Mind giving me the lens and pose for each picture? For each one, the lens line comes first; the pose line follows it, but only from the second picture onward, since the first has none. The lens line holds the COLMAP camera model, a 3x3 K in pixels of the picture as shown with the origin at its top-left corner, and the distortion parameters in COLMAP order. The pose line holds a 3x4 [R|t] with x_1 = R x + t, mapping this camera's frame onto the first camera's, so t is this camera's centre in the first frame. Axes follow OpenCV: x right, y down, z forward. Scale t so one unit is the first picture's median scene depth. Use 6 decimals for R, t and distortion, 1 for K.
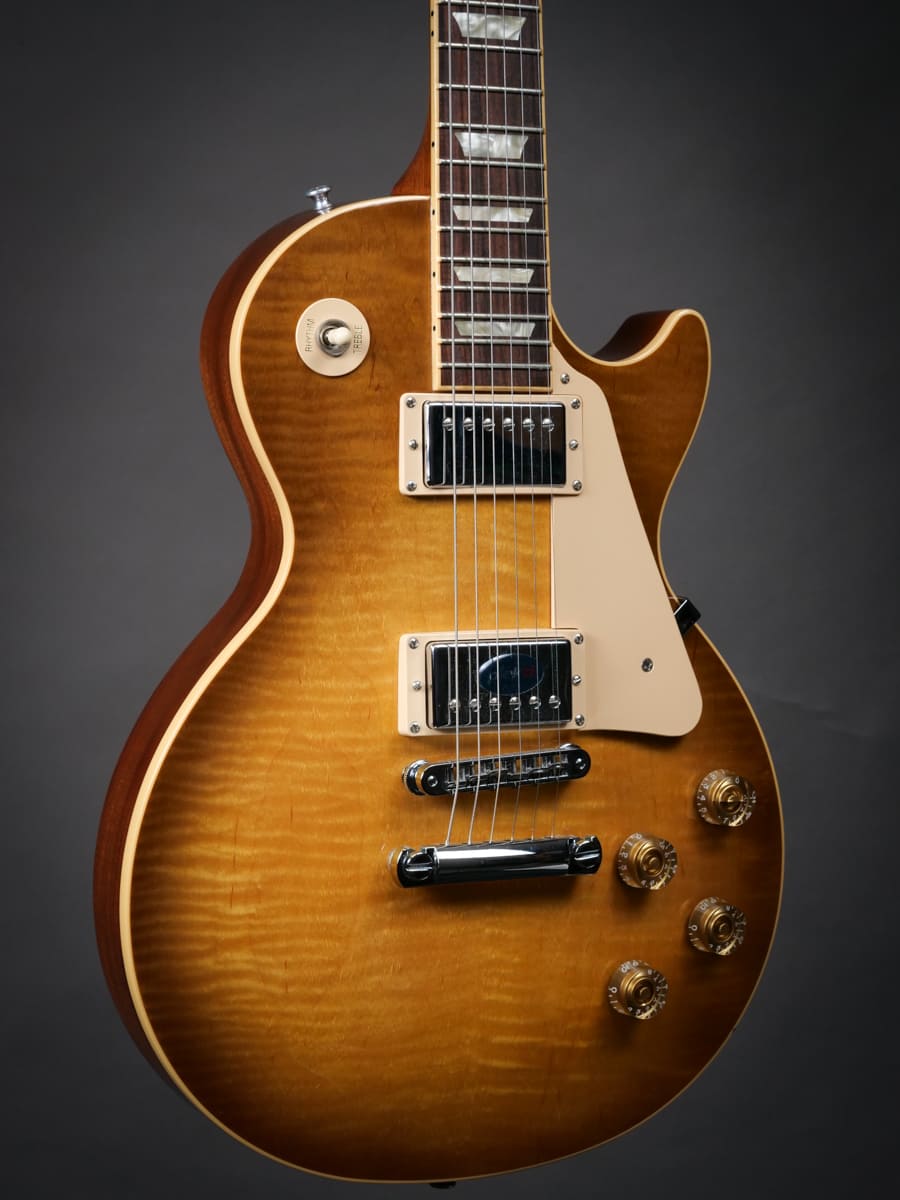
lens RADIAL K [[2644.7, 0, 450.0], [0, 2644.7, 600.0], [0, 0, 1]] dist [0.098227, 0.157822]
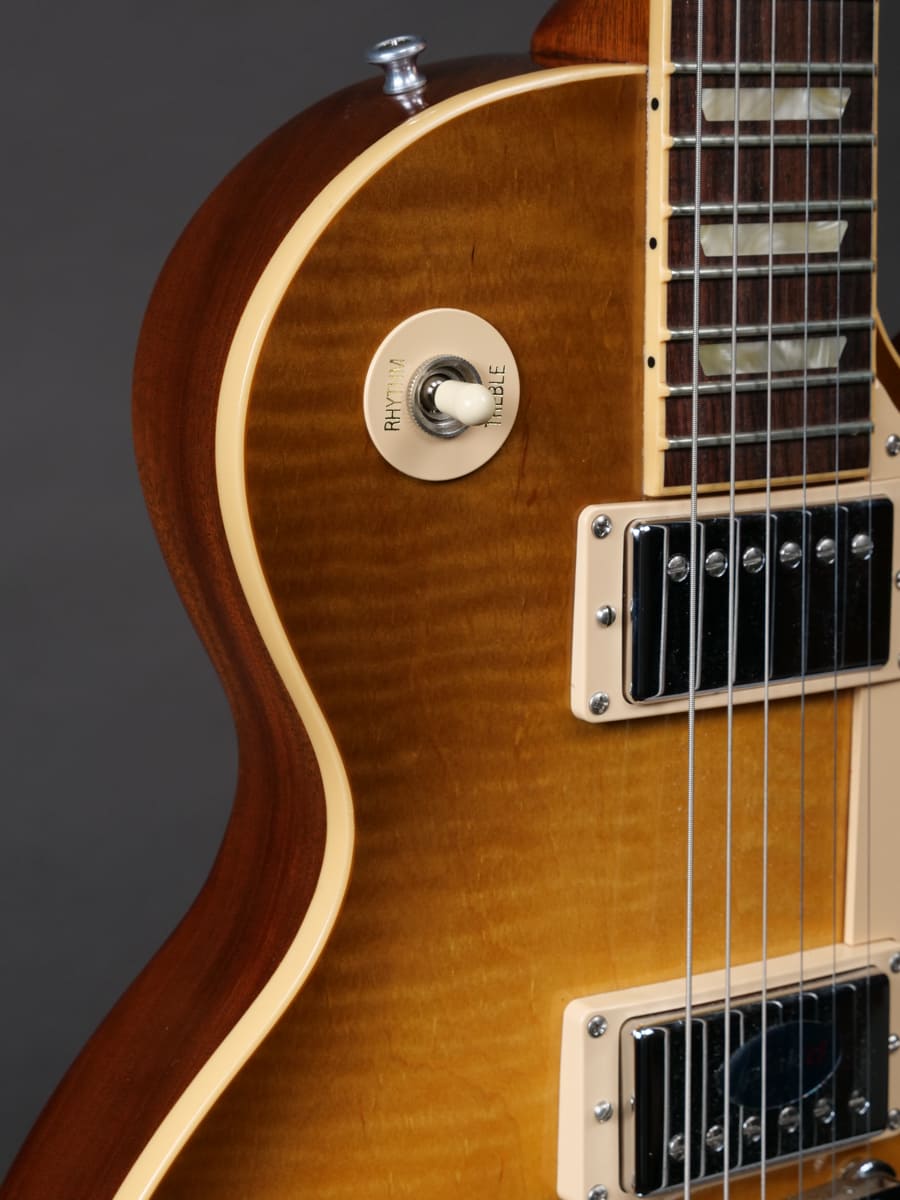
lens RADIAL K [[2562.9, 0, 450.0], [0, 2562.9, 600.0], [0, 0, 1]] dist [0.034882, 0.553907]
pose [[0.994043, -0.010596, 0.108476, -0.088520], [-0.006299, 0.988014, 0.154233, -0.129130], [-0.108810, -0.153998, 0.982062, 0.557591]]
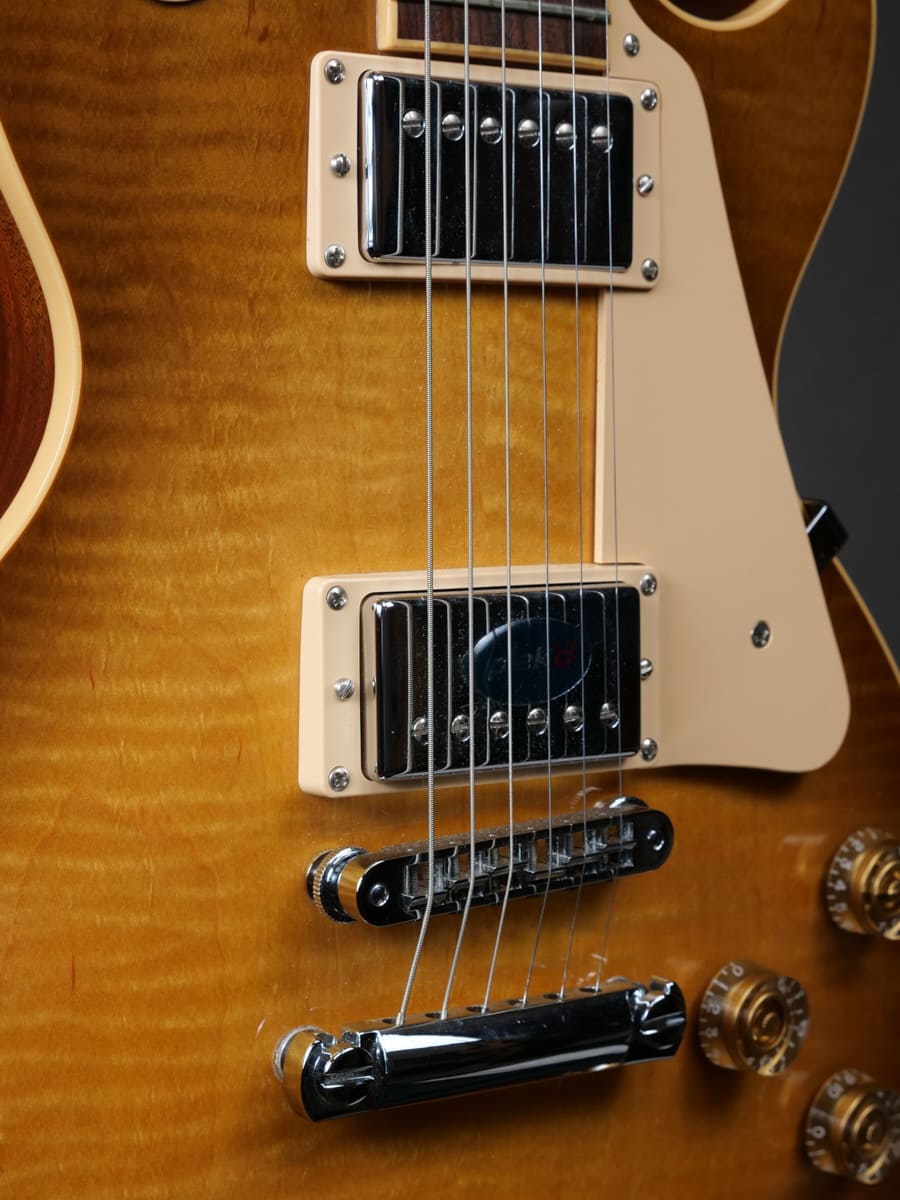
lens RADIAL K [[2562.9, 0, 450.0], [0, 2562.9, 600.0], [0, 0, 1]] dist [0.034882, 0.553907]
pose [[0.985221, -0.001242, 0.171286, -0.070644], [-0.005986, 0.999113, 0.041676, -0.002111], [-0.171186, -0.042085, 0.984339, 0.549732]]
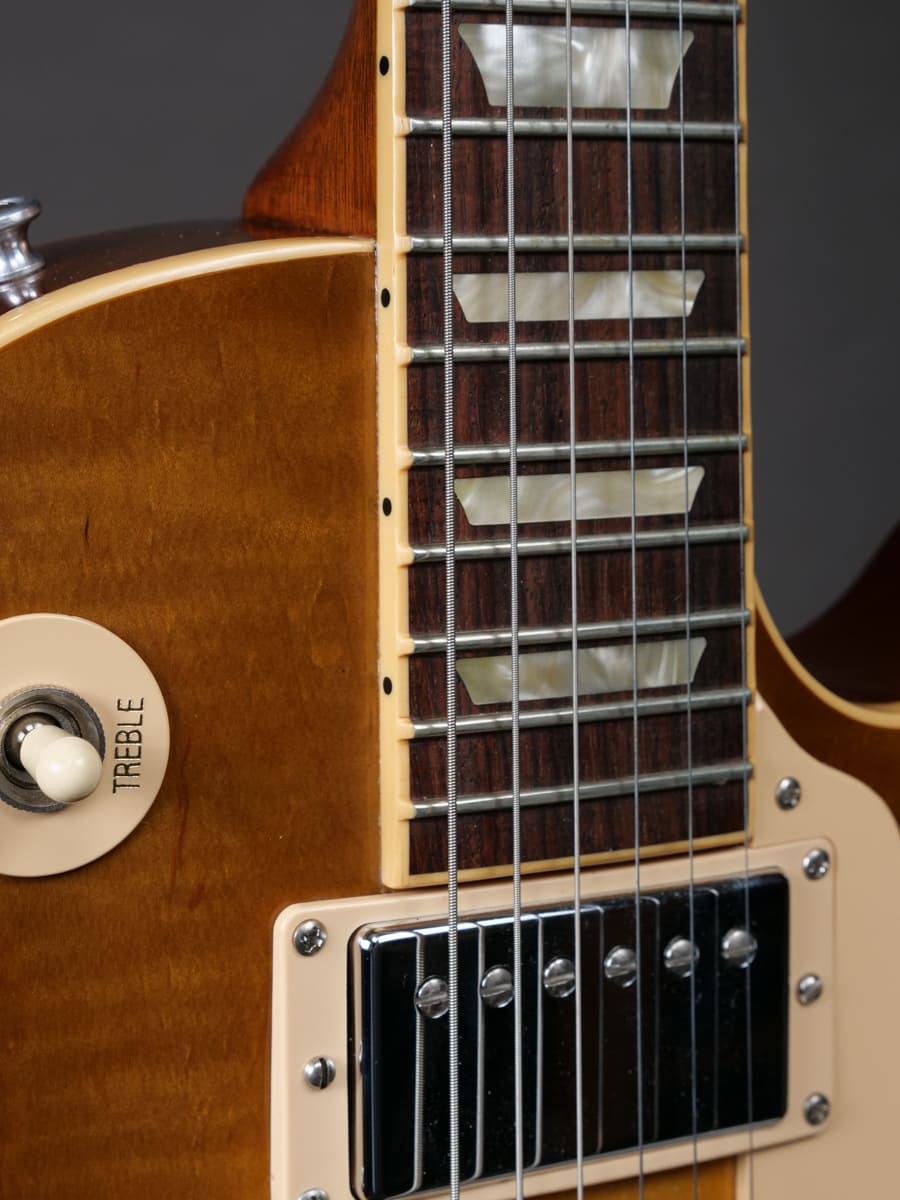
lens RADIAL K [[2562.9, 0, 450.0], [0, 2562.9, 600.0], [0, 0, 1]] dist [0.034882, 0.553907]
pose [[0.998852, -0.001907, 0.047864, -0.012711], [-0.002905, 0.994957, 0.100262, -0.140349], [-0.047813, -0.100286, 0.993809, 0.706336]]
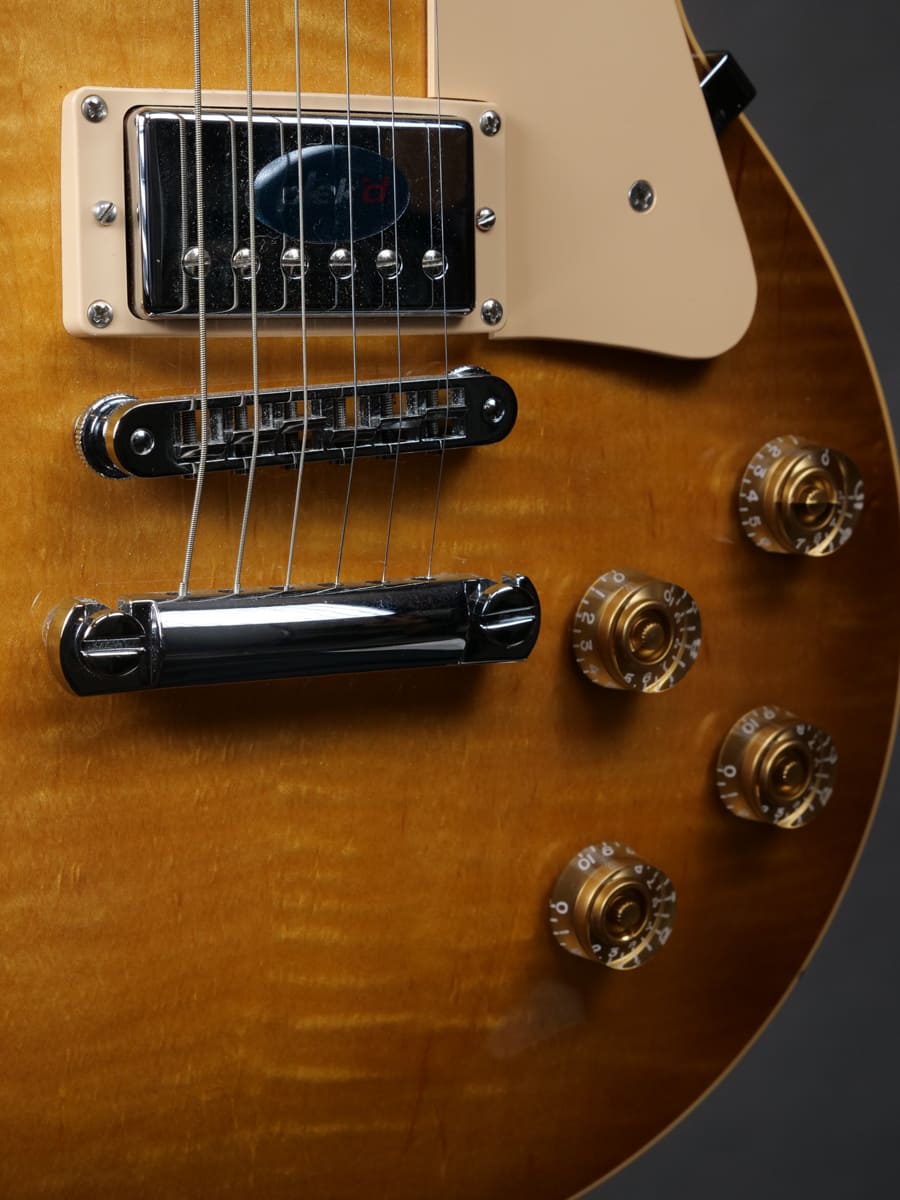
lens RADIAL K [[2562.9, 0, 450.0], [0, 2562.9, 600.0], [0, 0, 1]] dist [0.034882, 0.553907]
pose [[0.998918, -0.002294, 0.046442, 0.022722], [-0.001618, 0.996462, 0.084035, 0.058546], [-0.046471, -0.084019, 0.995380, 0.586150]]
